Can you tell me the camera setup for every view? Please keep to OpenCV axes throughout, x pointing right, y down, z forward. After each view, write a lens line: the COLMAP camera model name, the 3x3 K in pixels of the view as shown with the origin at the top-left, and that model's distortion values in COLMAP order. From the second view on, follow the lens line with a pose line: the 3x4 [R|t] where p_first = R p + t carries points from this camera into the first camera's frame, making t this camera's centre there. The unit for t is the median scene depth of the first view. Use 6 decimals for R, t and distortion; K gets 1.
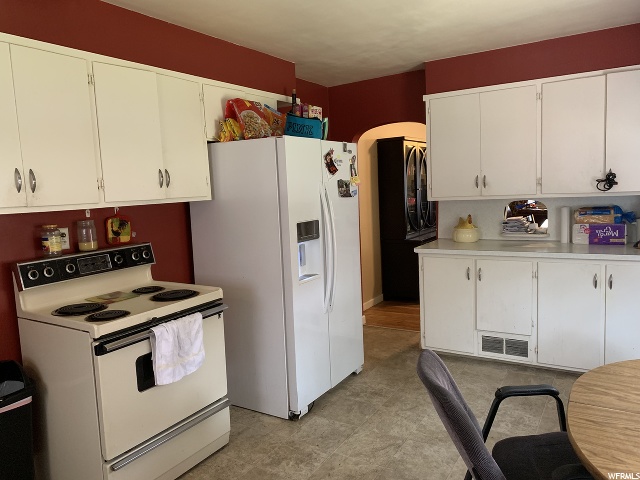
lens RADIAL K [[486.4, 0, 316.6], [0, 486.4, 240.6], [0, 0, 1]] dist [0.031632, -0.048536]
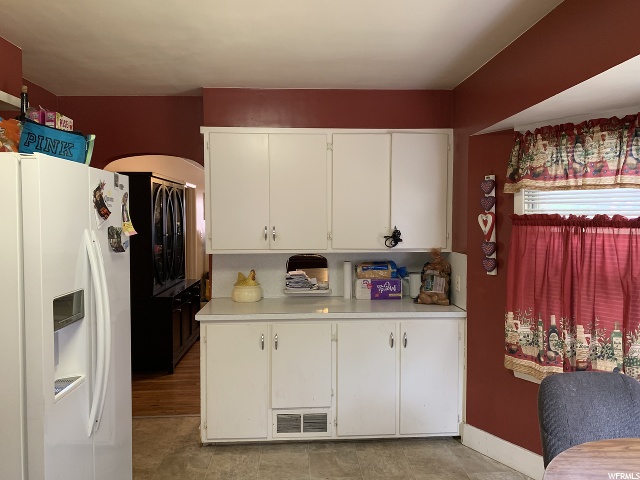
lens RADIAL K [[486.4, 0, 326.9], [0, 486.4, 237.8], [0, 0, 1]] dist [0.031632, -0.048536]
pose [[0.815850, 0.023455, 0.577787, -0.088825], [0.027311, 0.996499, -0.079016, -0.042270], [-0.577618, 0.080245, 0.812354, 0.242083]]
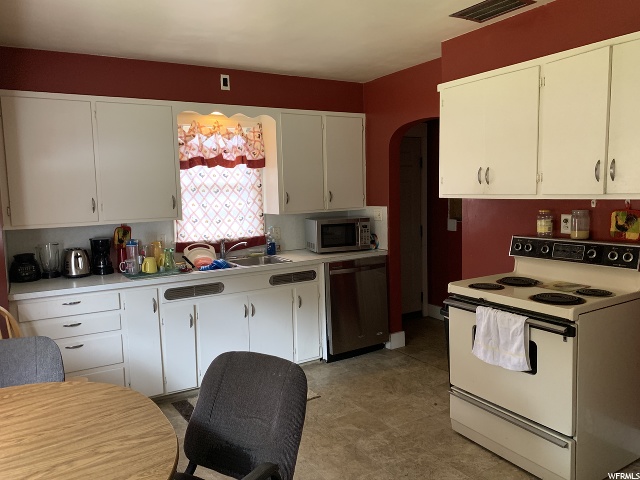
lens RADIAL K [[486.4, 0, 318.7], [0, 486.4, 239.2], [0, 0, 1]] dist [0.031632, -0.048536]
pose [[-0.454526, 0.147853, -0.878377, 1.061205], [-0.052234, 0.980006, 0.191988, -0.227957], [0.889200, 0.133145, -0.437716, 1.464057]]
